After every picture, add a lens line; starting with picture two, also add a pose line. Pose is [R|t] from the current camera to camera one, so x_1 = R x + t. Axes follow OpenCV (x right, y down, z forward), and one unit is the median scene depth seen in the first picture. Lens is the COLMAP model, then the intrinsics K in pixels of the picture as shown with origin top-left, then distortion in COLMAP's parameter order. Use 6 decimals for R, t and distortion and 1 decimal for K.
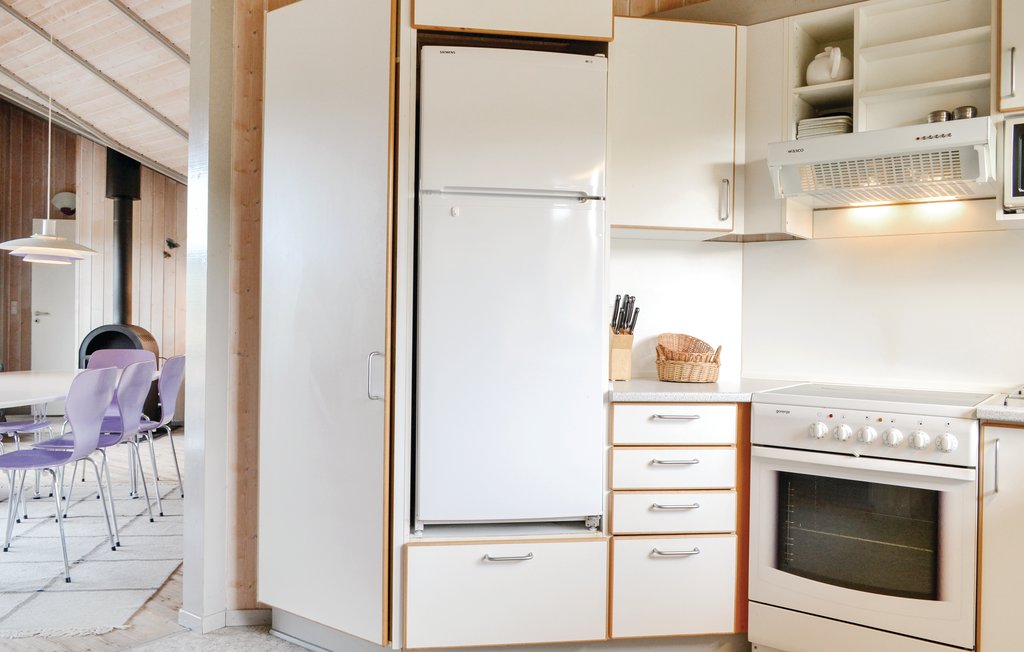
lens RADIAL K [[805.3, 0, 514.5], [0, 805.3, 321.8], [0, 0, 1]] dist [-0.003575, 0.010610]
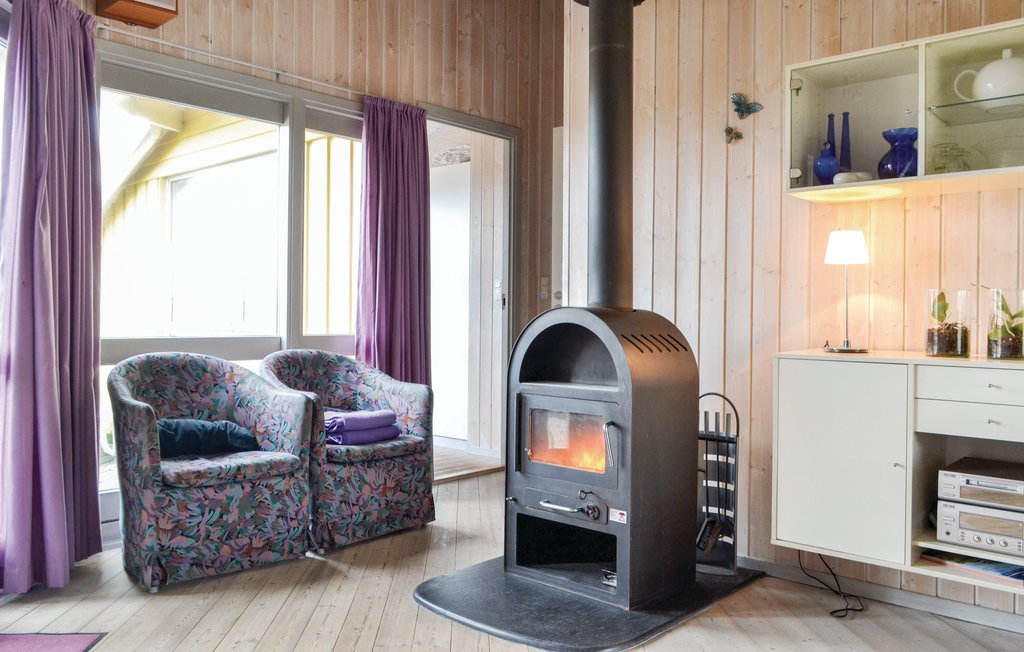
lens RADIAL K [[805.3, 0, 515.3], [0, 805.3, 327.5], [0, 0, 1]] dist [-0.003575, 0.010610]
pose [[0.656748, 0.008287, -0.754065, -0.200700], [-0.009454, 0.999952, 0.002755, 0.012238], [0.754051, 0.005319, 0.656795, 0.656531]]
